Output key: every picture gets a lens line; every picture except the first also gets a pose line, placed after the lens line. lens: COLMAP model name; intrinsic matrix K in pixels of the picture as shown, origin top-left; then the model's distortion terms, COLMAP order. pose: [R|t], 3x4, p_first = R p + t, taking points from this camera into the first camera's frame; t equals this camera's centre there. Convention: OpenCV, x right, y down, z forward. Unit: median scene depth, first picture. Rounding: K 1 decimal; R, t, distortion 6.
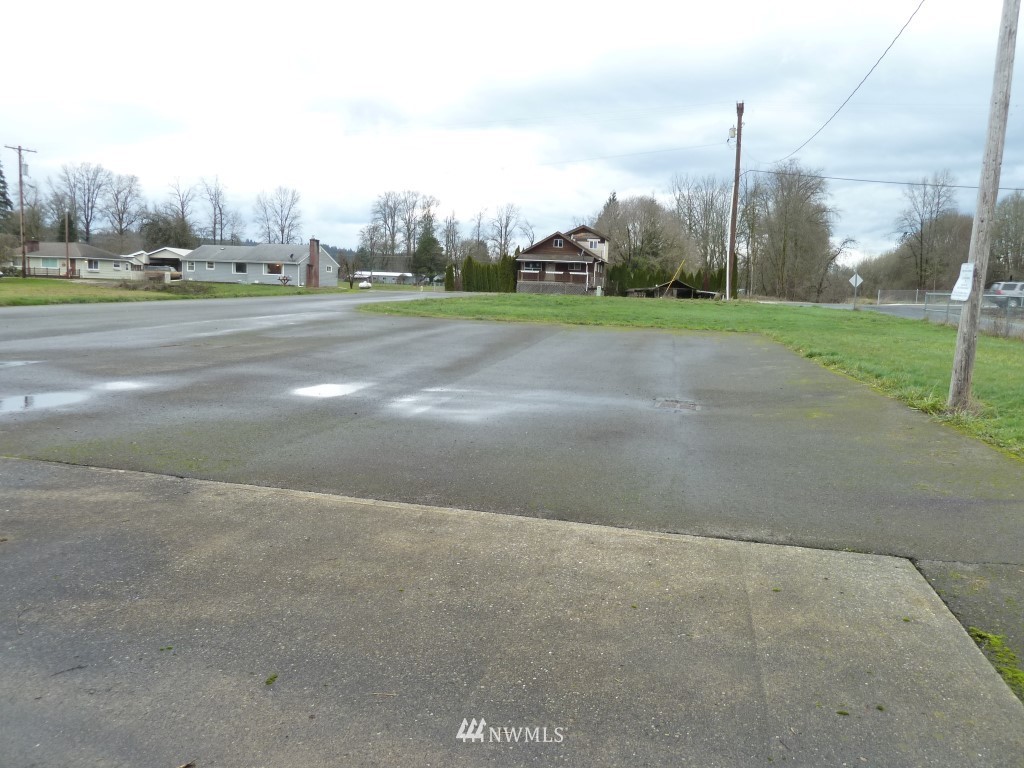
lens RADIAL K [[773.7, 0, 512.0], [0, 773.7, 384.0], [0, 0, 1]] dist [-0.030116, -0.009437]
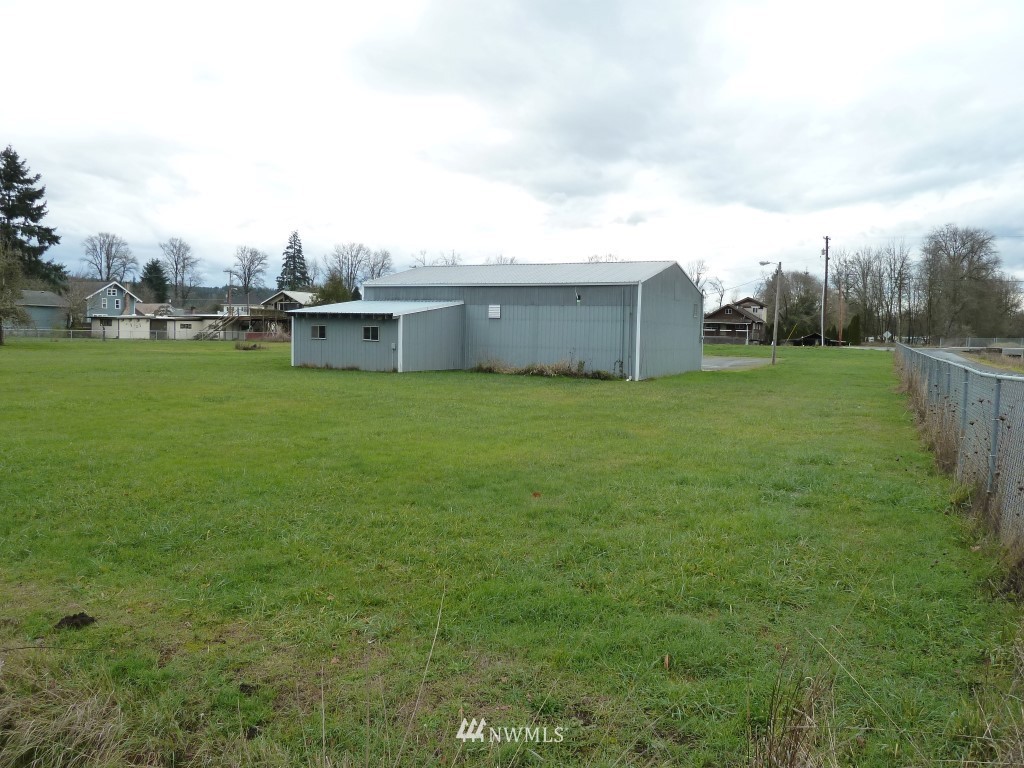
lens RADIAL K [[773.7, 0, 512.0], [0, 773.7, 384.0], [0, 0, 1]] dist [-0.030116, -0.009437]
pose [[0.969509, -0.000794, -0.245055, 0.016934], [-0.015489, 0.997797, -0.064515, 0.063166], [0.244567, 0.066344, 0.967360, -0.539792]]
